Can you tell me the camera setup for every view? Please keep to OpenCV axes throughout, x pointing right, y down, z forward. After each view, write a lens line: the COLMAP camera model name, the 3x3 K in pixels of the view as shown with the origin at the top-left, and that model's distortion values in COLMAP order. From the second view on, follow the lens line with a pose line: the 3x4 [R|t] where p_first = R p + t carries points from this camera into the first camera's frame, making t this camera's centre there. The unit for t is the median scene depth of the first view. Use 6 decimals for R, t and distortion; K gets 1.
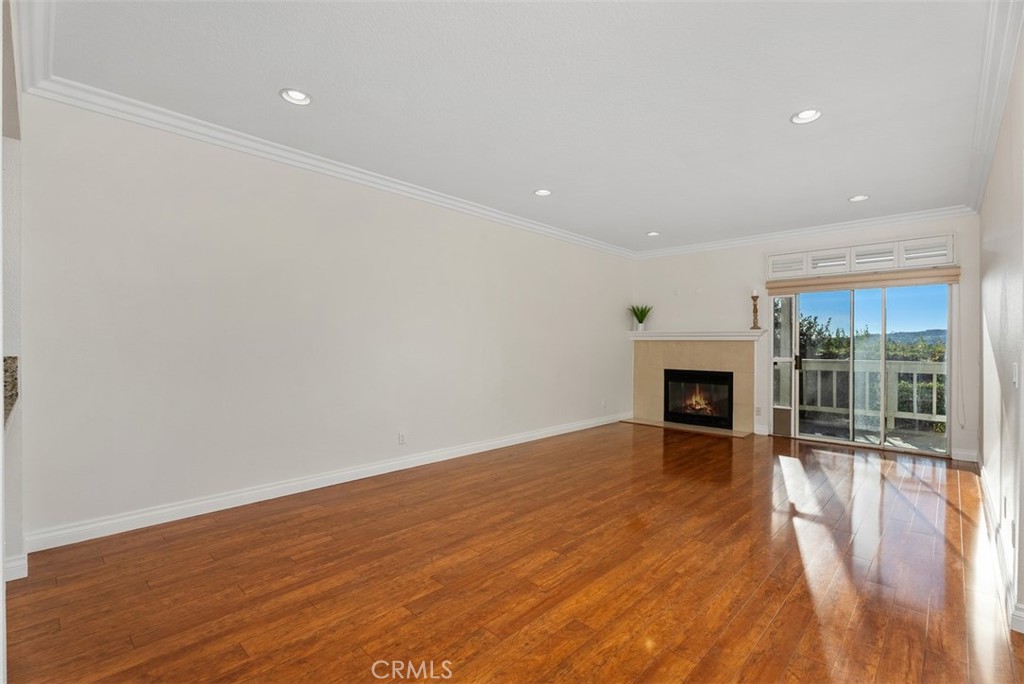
lens RADIAL K [[455.9, 0, 510.7], [0, 455.9, 339.3], [0, 0, 1]] dist [0.001202, 0.000841]
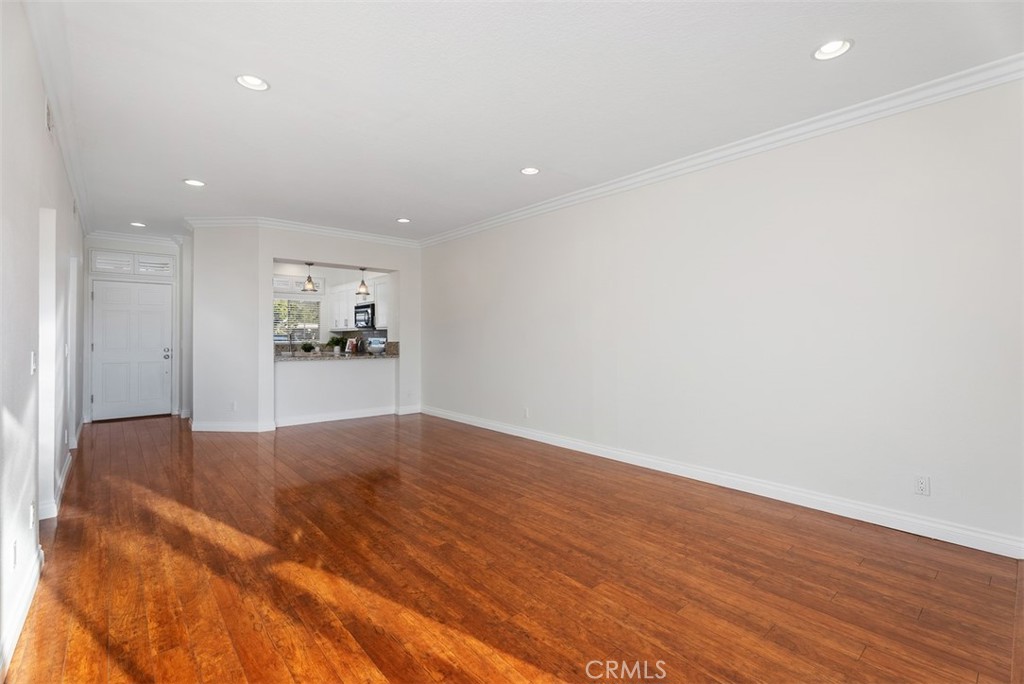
lens RADIAL K [[455.9, 0, 507.4], [0, 455.9, 337.1], [0, 0, 1]] dist [0.001202, 0.000841]
pose [[-0.090888, -0.003773, -0.995854, 1.296137], [0.014498, 0.999882, -0.005111, 0.022519], [0.995756, -0.014902, -0.090822, 1.380783]]
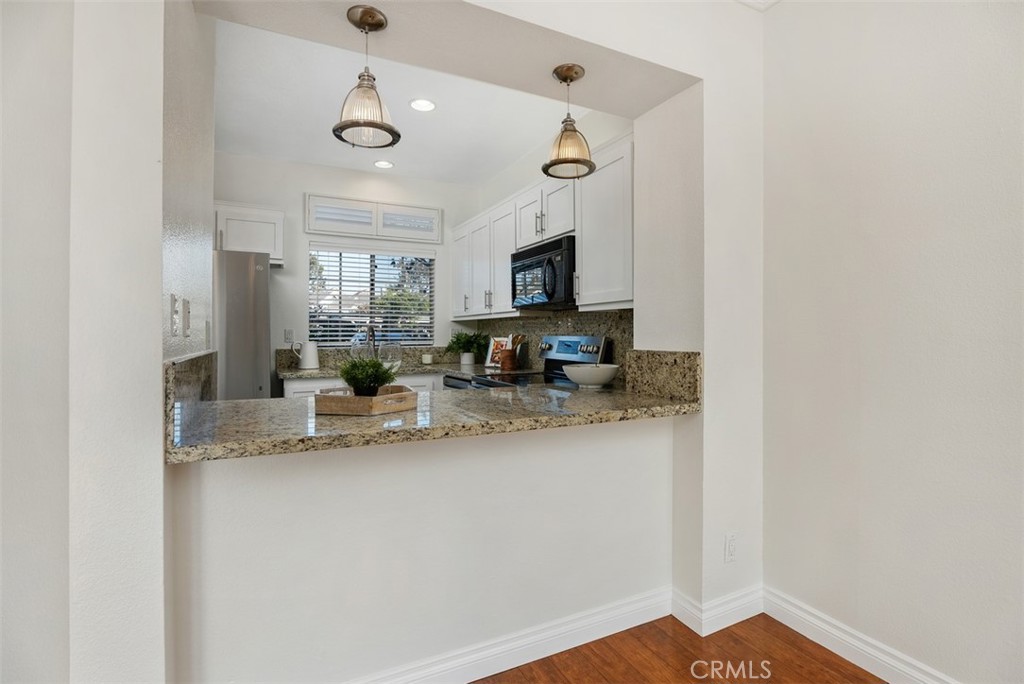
lens RADIAL K [[484.4, 0, 514.0], [0, 484.4, 333.2], [0, 0, 1]] dist [-0.014005, -0.000085]
pose [[-0.333330, -0.004484, -0.942800, -0.123125], [0.010604, 0.999908, -0.008505, 0.005631], [0.942751, -0.012832, -0.333252, 0.680354]]
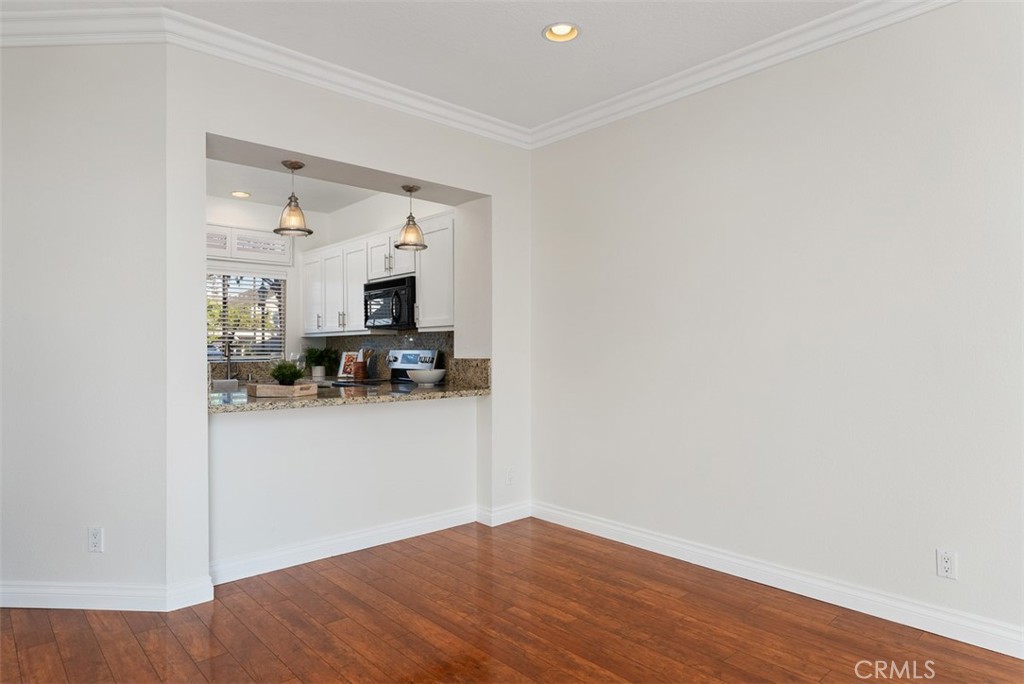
lens RADIAL K [[600.6, 0, 508.0], [0, 600.6, 350.1], [0, 0, 1]] dist [-0.013364, 0.003146]
pose [[-0.065382, -0.001901, -0.997858, 0.455615], [0.015837, 0.999870, -0.002943, 0.012966], [0.997735, -0.015996, -0.065343, 0.811678]]
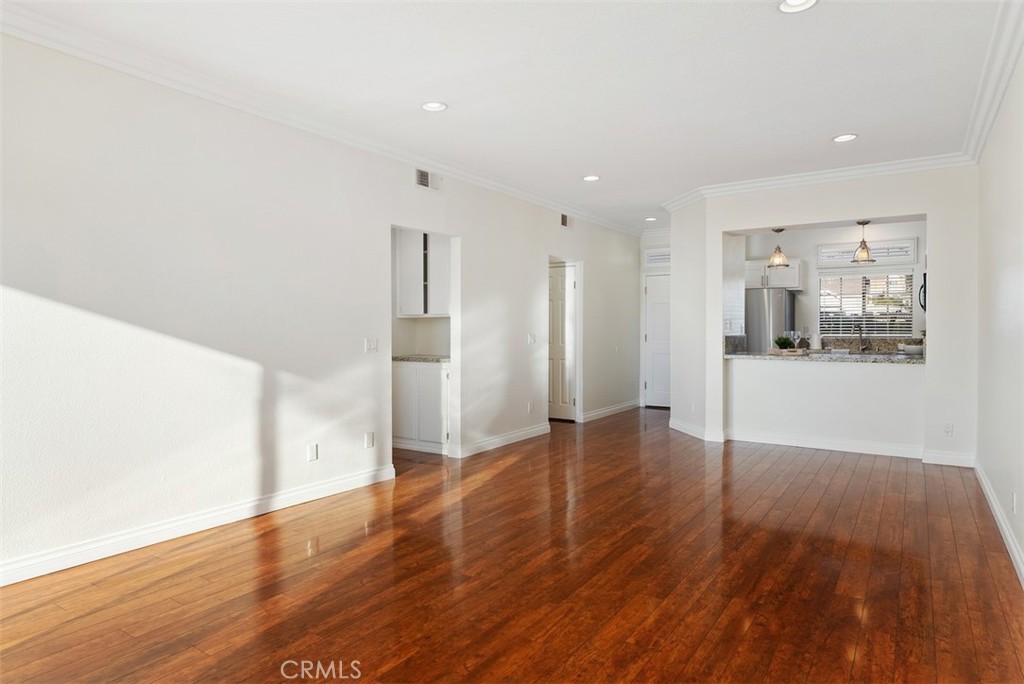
lens RADIAL K [[600.6, 0, 516.3], [0, 600.6, 315.8], [0, 0, 1]] dist [-0.013364, 0.003146]
pose [[-0.983941, -0.007867, -0.178321, 0.611419], [-0.001491, 0.999356, -0.035864, 0.029526], [0.178488, -0.035022, -0.983319, 2.069371]]
